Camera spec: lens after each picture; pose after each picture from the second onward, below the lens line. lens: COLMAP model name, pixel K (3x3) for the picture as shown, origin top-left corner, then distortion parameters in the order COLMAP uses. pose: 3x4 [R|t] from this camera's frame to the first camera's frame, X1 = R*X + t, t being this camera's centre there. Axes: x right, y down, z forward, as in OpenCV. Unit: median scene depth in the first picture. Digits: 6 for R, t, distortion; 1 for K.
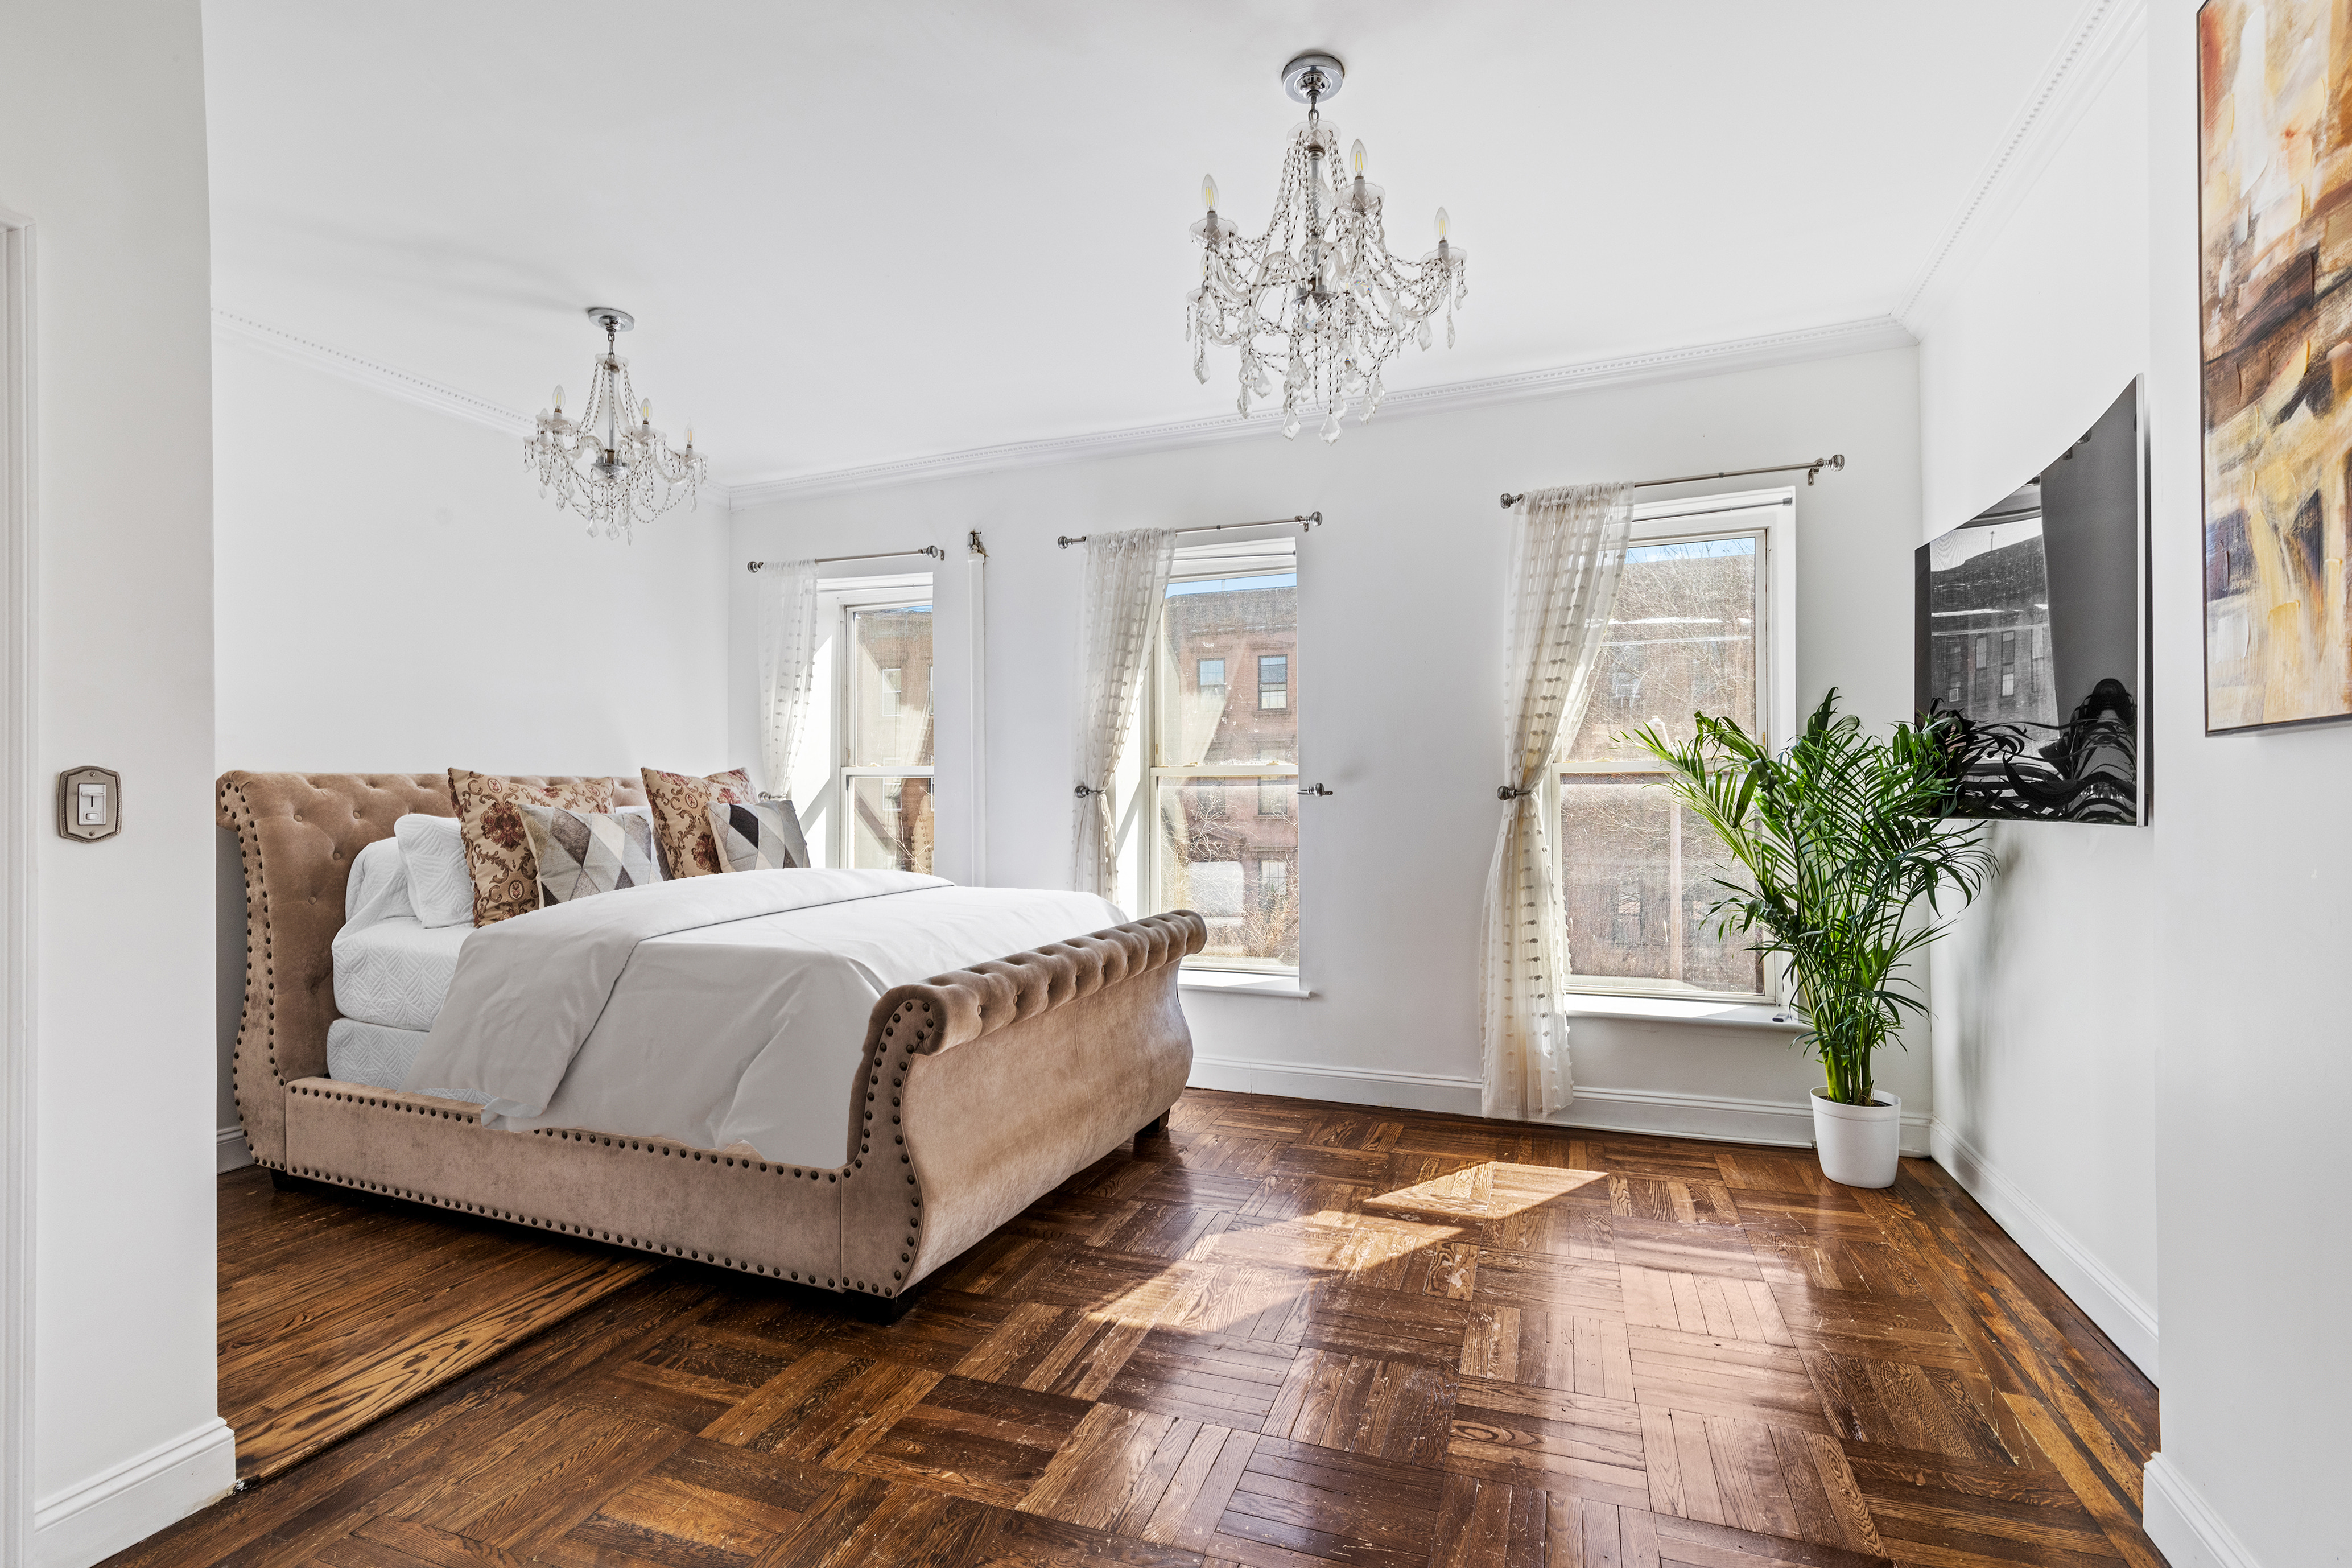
lens RADIAL K [[1068.1, 0, 1164.8], [0, 1068.1, 788.9], [0, 0, 1]] dist [0.000668, 0.000058]
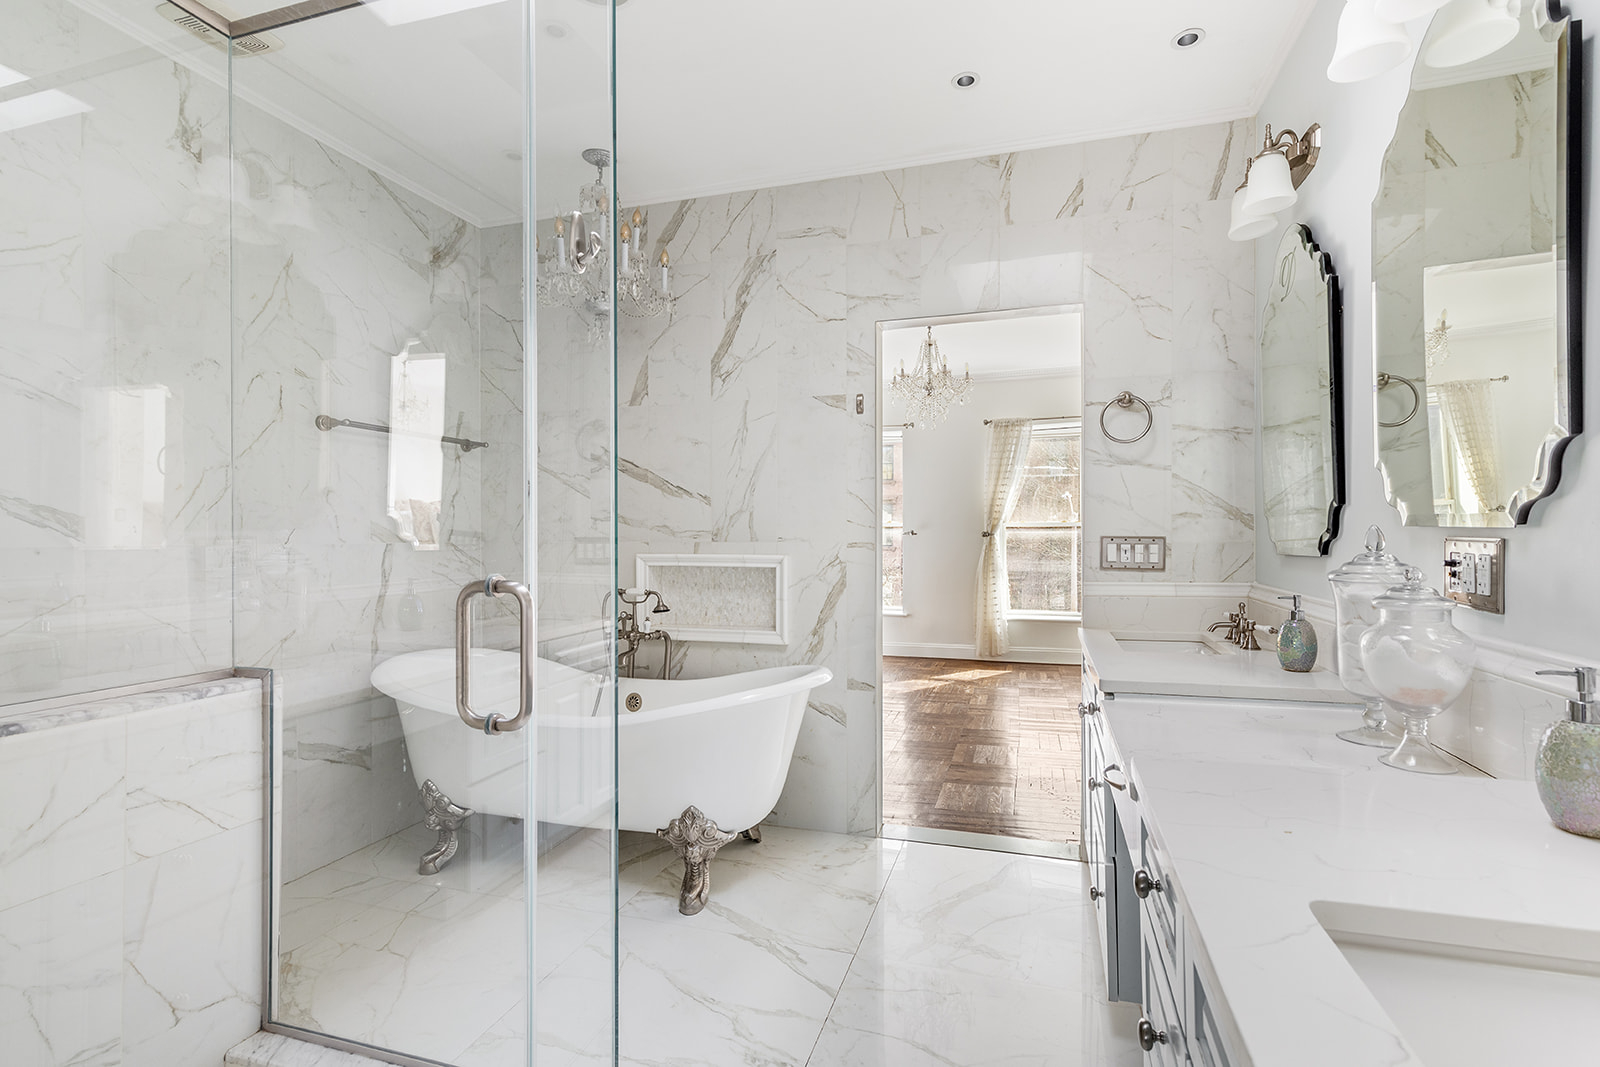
lens RADIAL K [[726.6, 0, 808.6], [0, 726.6, 532.6], [0, 0, 1]] dist [0.000668, 0.000058]
pose [[0.997663, 0.003975, 0.068216, -0.233473], [-0.004349, 0.999976, 0.005339, -0.008134], [-0.068193, -0.005623, 0.997656, -0.749131]]
